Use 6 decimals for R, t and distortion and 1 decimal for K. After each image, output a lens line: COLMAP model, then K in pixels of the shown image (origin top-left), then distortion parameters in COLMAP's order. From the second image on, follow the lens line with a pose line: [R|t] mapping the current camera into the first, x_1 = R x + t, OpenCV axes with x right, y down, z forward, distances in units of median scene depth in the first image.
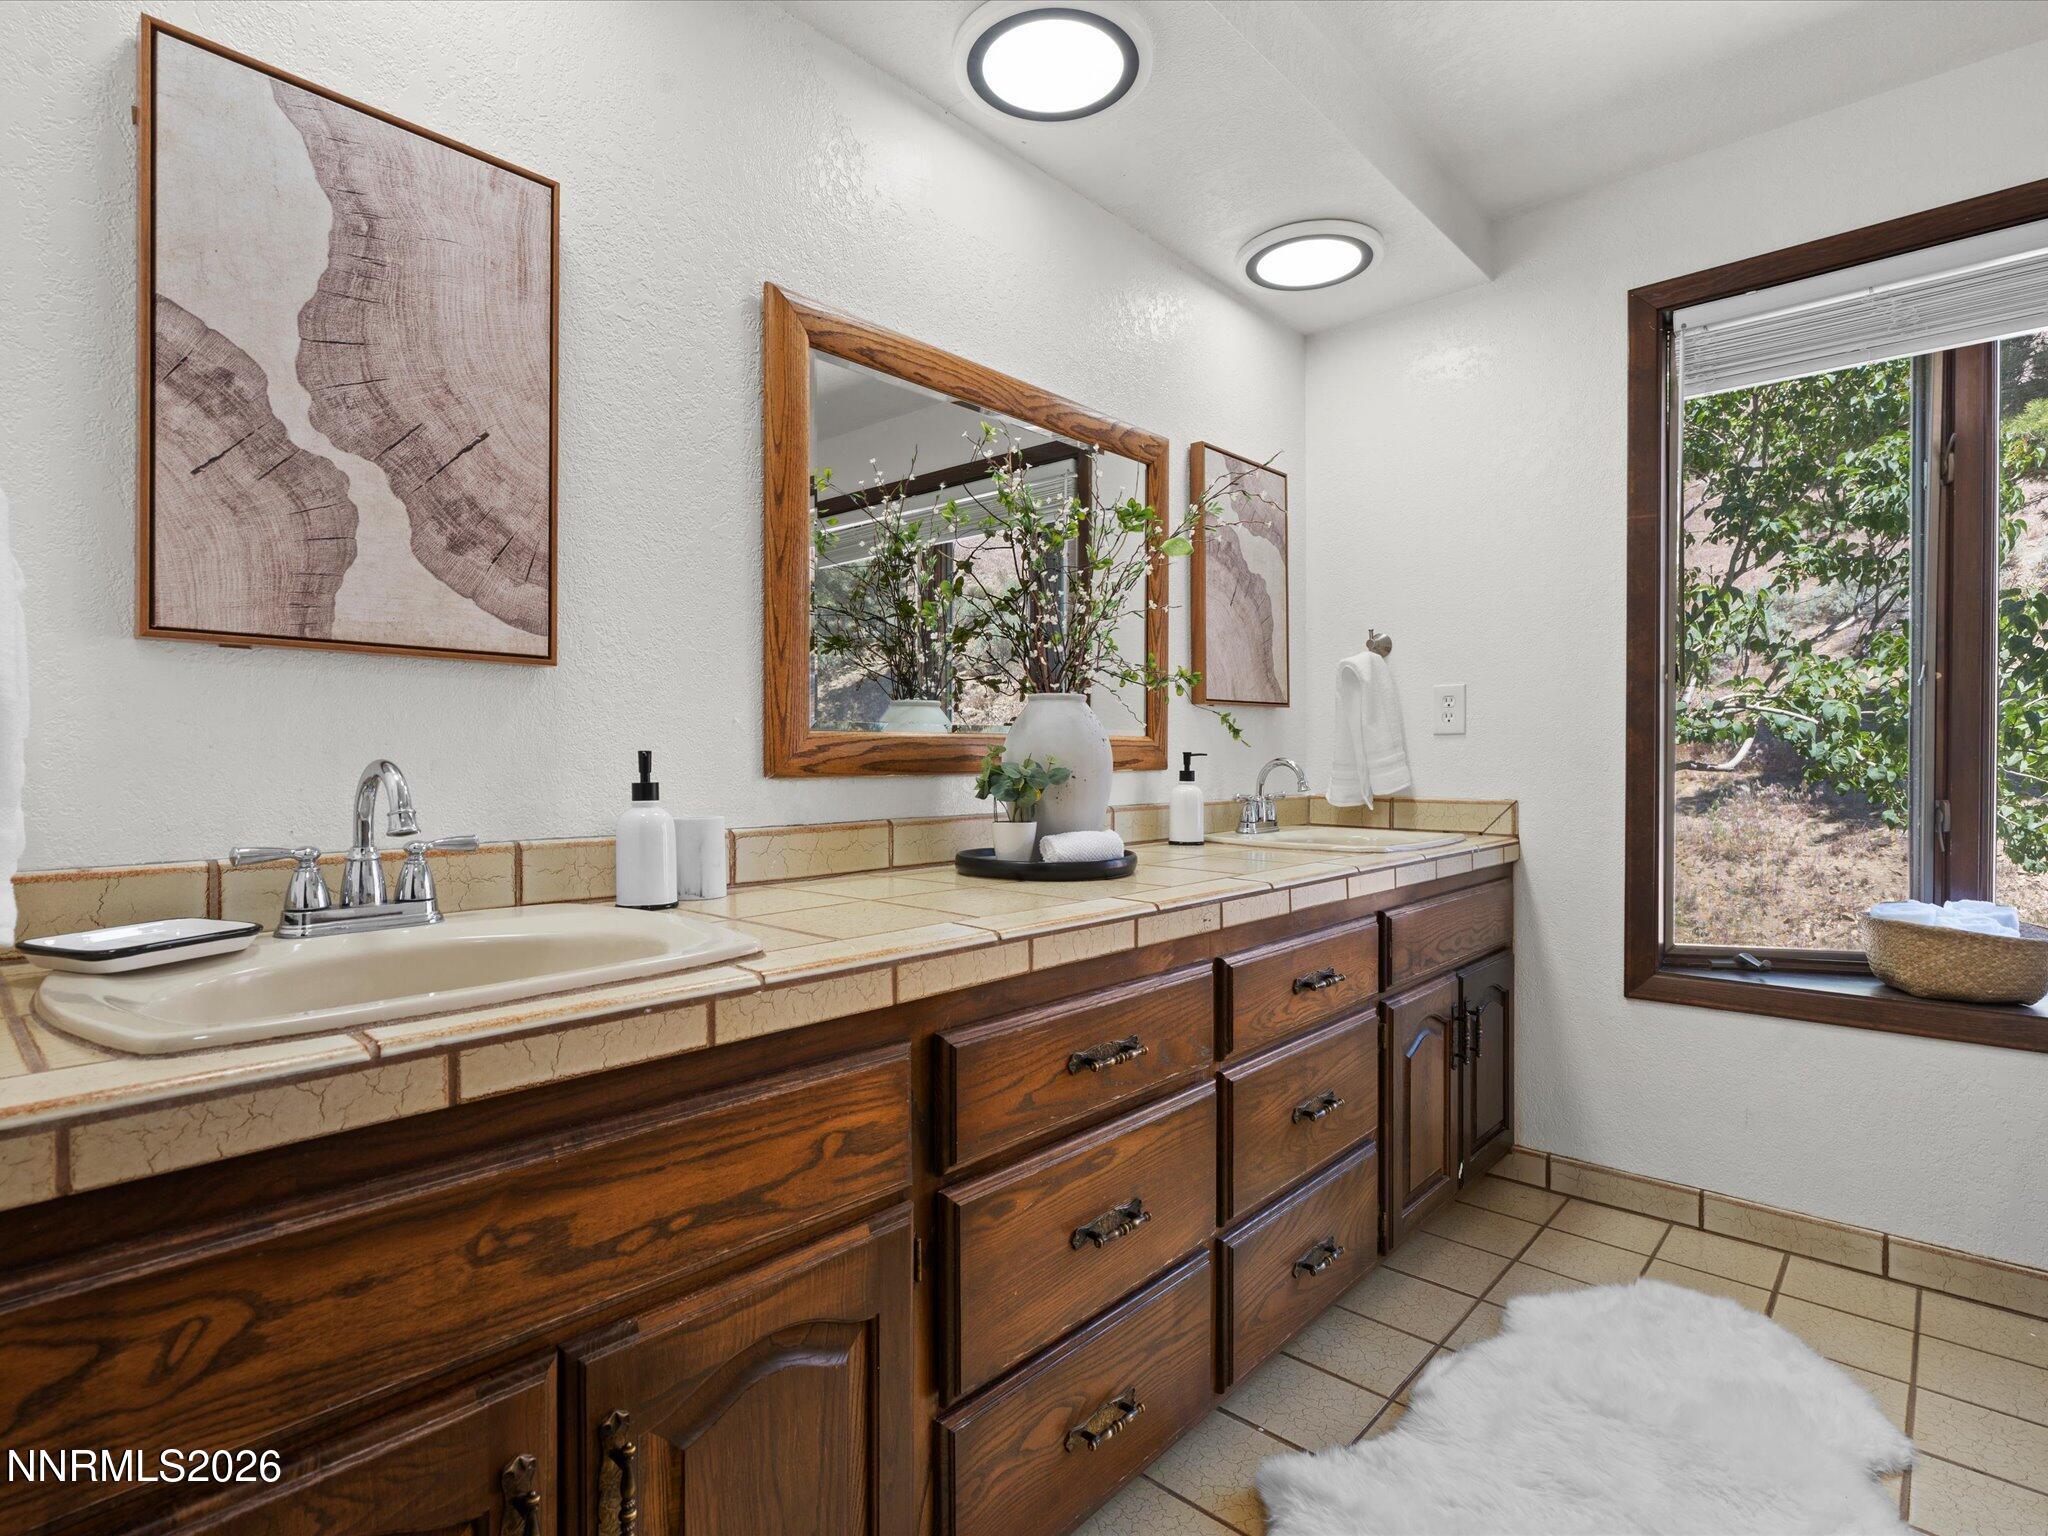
lens RADIAL K [[1029.5, 0, 1011.6], [0, 1029.5, 765.3], [0, 0, 1]] dist [-0.003021, 0.001088]
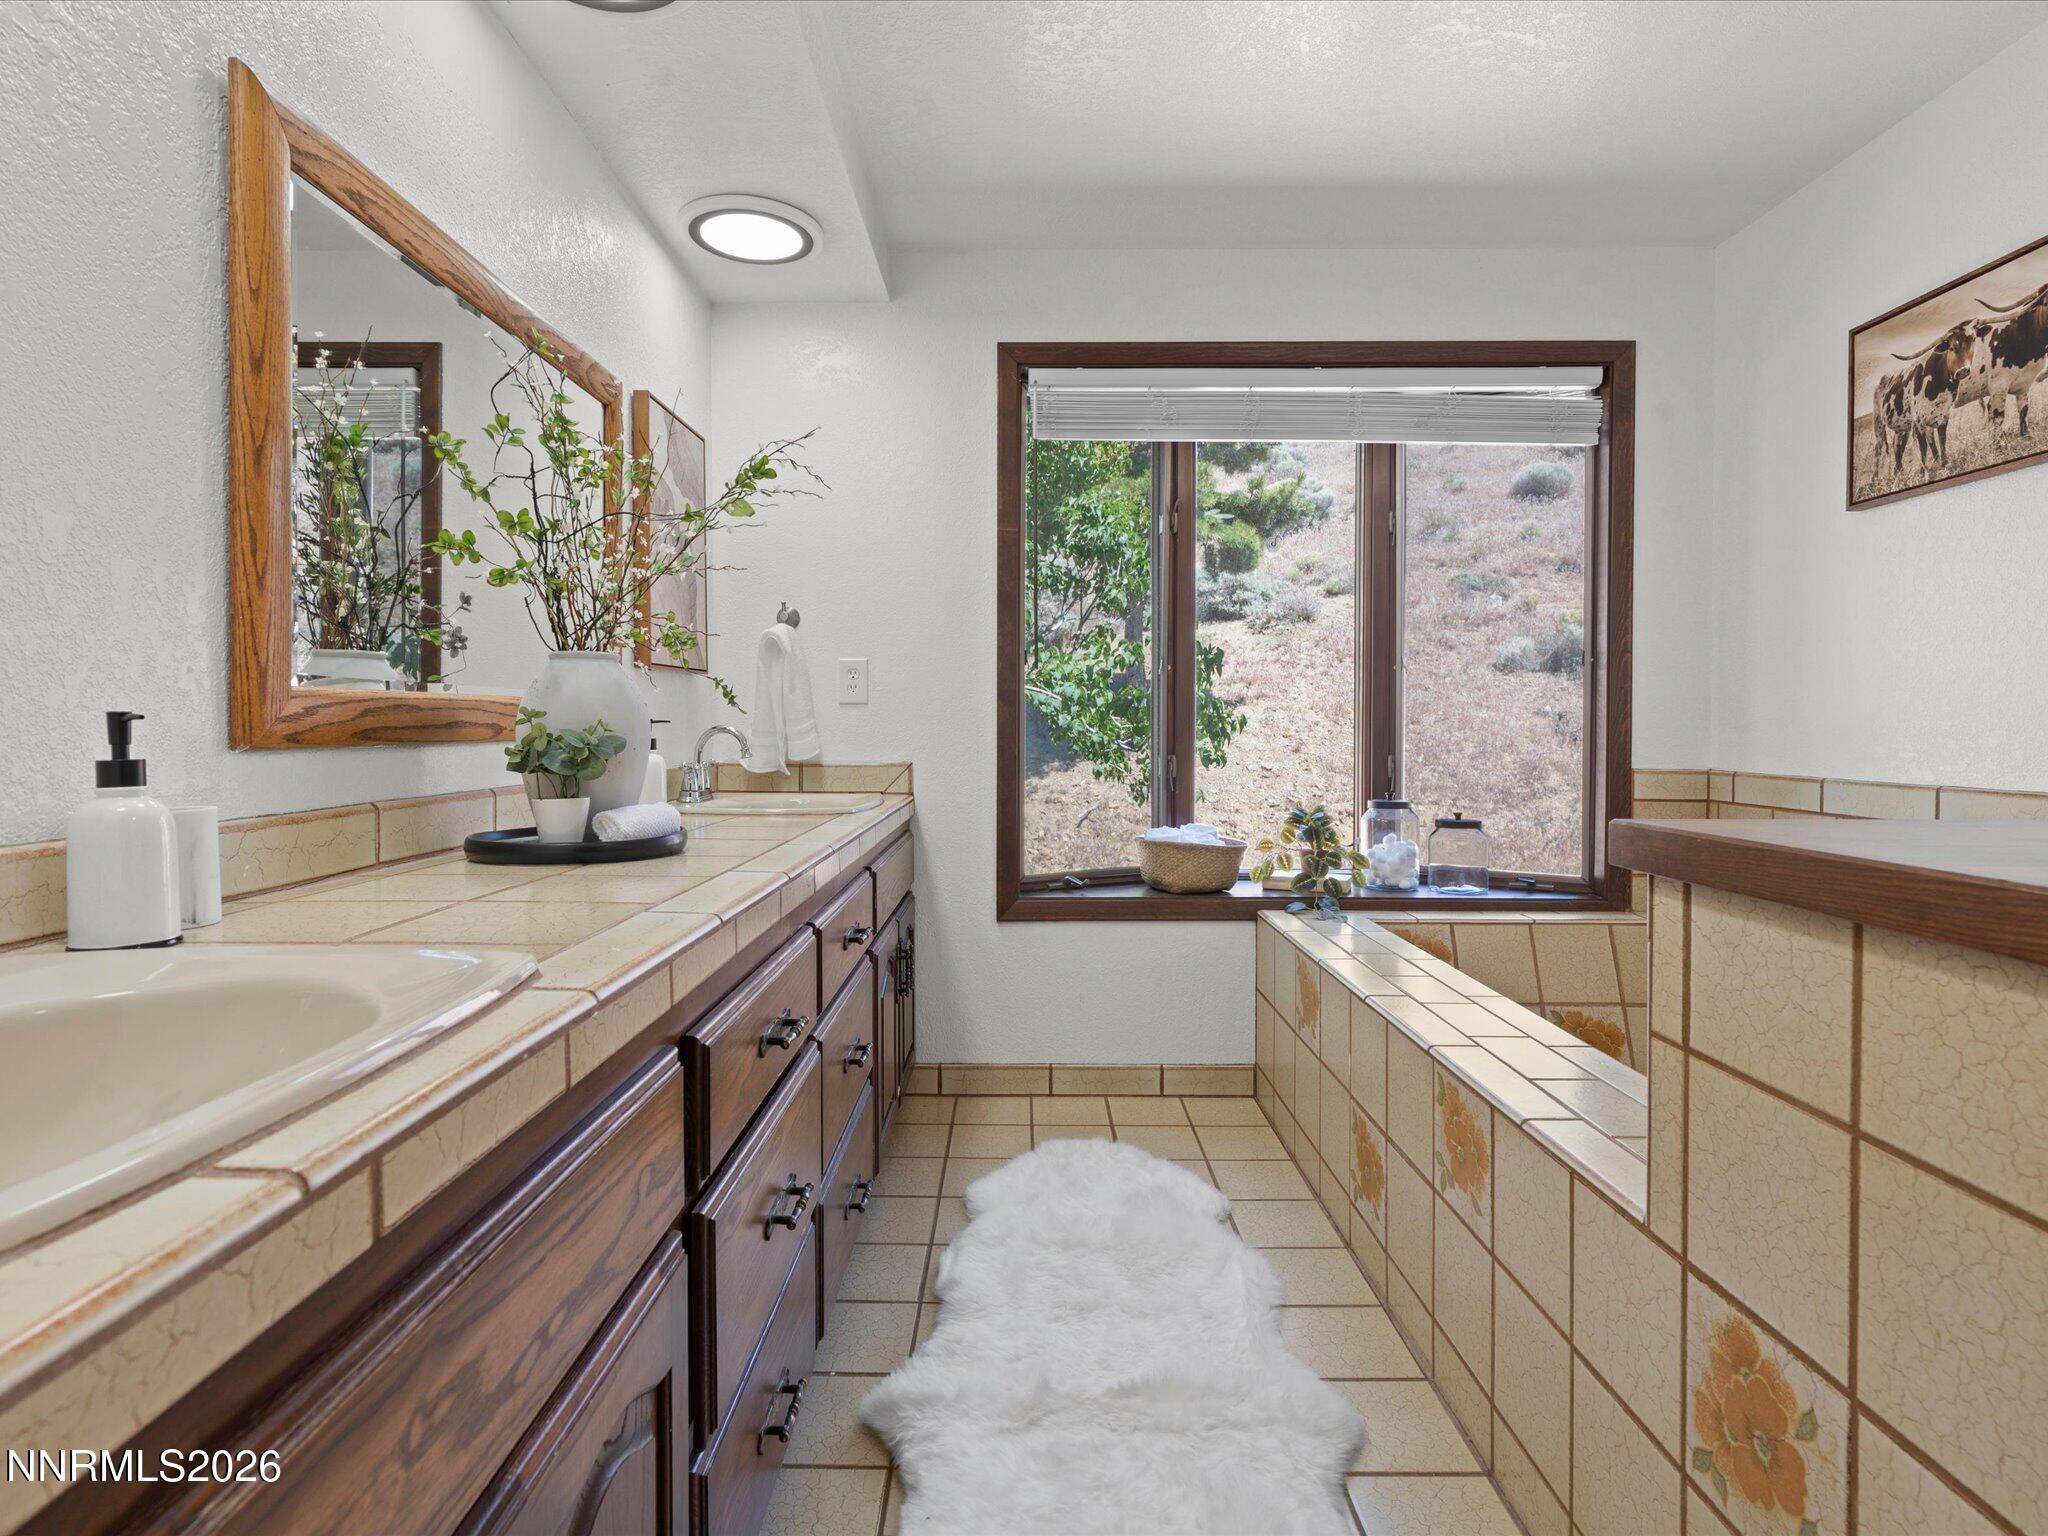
lens RADIAL K [[1032.1, 0, 1021.9], [0, 1032.1, 736.5], [0, 0, 1]] dist [-0.005211, -0.000297]
pose [[0.746478, -0.005643, 0.665386, -0.264897], [0.003694, 0.999984, 0.004336, 0.000802], [-0.665400, -0.000779, 0.746487, 0.088233]]
